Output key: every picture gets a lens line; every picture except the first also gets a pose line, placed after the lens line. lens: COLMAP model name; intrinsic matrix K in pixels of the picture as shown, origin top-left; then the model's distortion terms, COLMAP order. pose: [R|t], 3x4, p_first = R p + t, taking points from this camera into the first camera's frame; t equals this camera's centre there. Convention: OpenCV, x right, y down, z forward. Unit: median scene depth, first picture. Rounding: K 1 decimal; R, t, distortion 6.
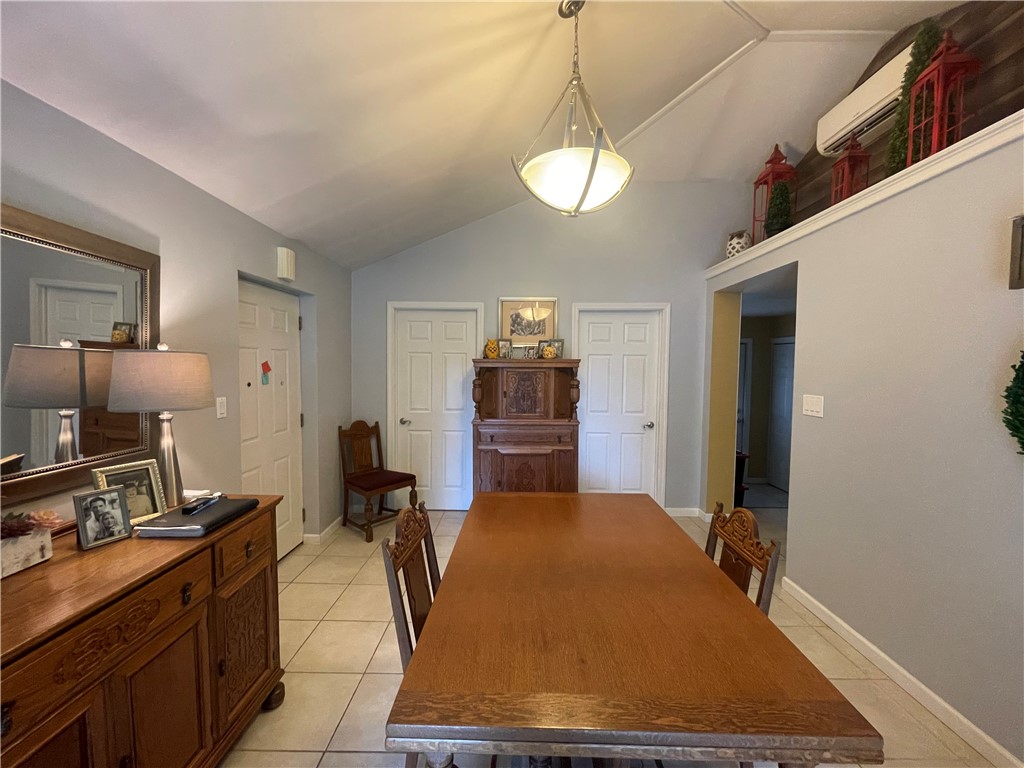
lens RADIAL K [[412.2, 0, 512.0], [0, 412.2, 384.0], [0, 0, 1]] dist [-0.000032, -0.000803]
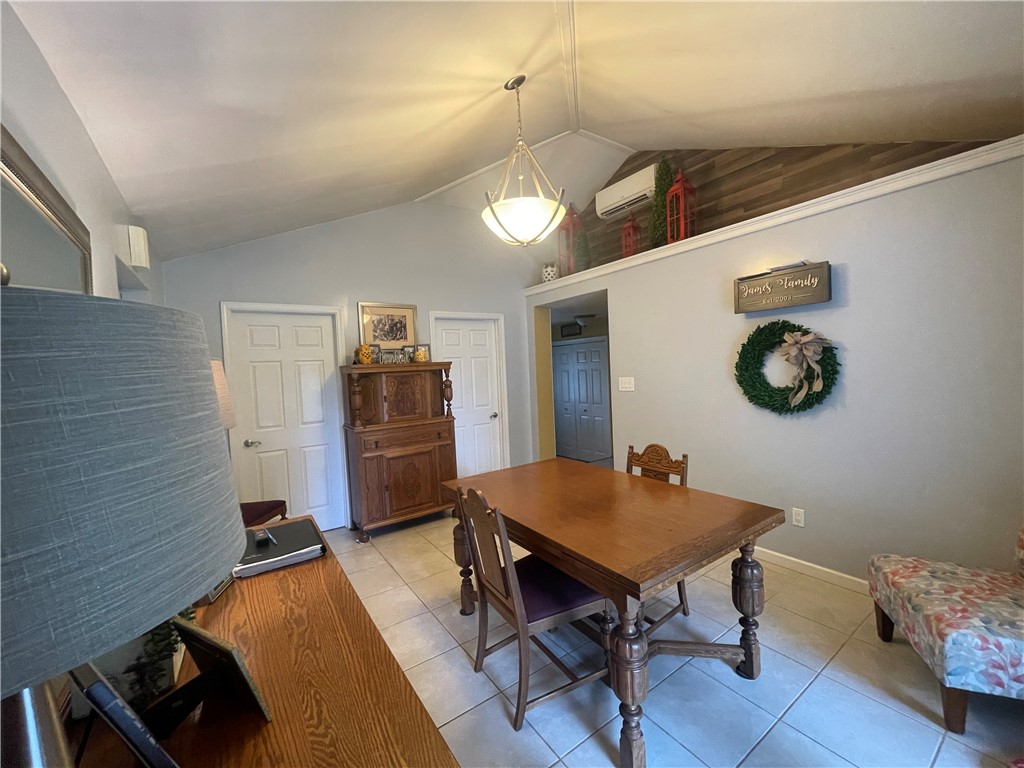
lens RADIAL K [[412.2, 0, 512.0], [0, 412.2, 384.0], [0, 0, 1]] dist [-0.000032, -0.000803]
pose [[0.815122, -0.067108, 0.575389, -0.343961], [0.077814, 0.996950, 0.006041, 0.006521], [-0.574039, 0.039849, 0.817857, -0.006621]]
